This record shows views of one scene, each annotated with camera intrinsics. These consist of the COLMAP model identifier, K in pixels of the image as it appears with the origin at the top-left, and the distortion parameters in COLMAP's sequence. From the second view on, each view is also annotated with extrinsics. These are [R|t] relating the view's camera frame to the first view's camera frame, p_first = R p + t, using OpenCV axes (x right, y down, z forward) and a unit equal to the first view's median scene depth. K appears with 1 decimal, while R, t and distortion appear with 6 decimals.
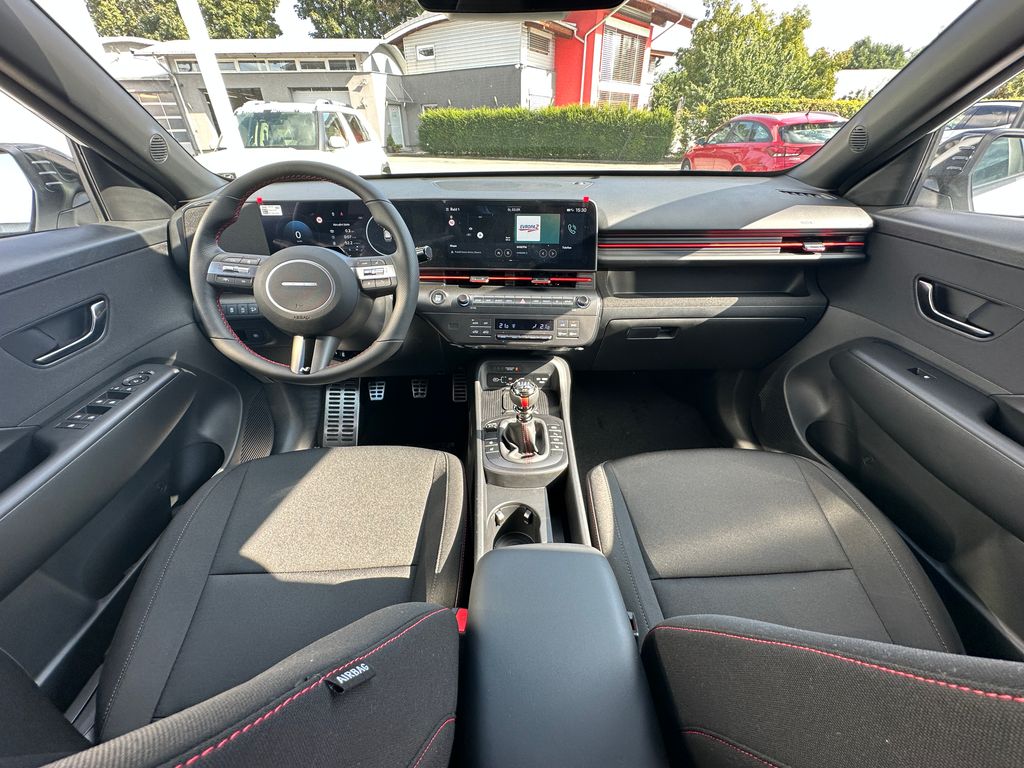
lens RADIAL K [[407.7, 0, 514.6], [0, 407.7, 385.9], [0, 0, 1]] dist [-0.003902, 0.001099]
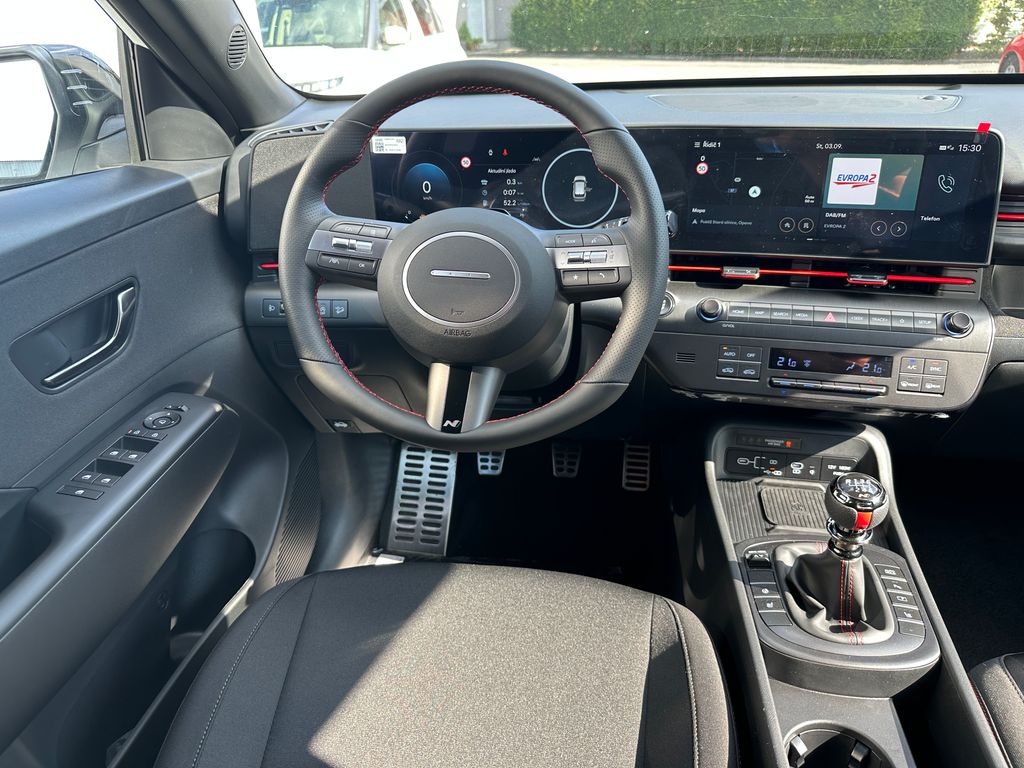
lens RADIAL K [[720.7, 0, 509.1], [0, 720.7, 385.7], [0, 0, 1]] dist [0.009205, -0.021375]
pose [[0.982050, 0.063378, -0.177652, -0.227580], [-0.077973, 0.994023, -0.076406, -0.020762], [0.171747, 0.088887, 0.981123, 0.040218]]
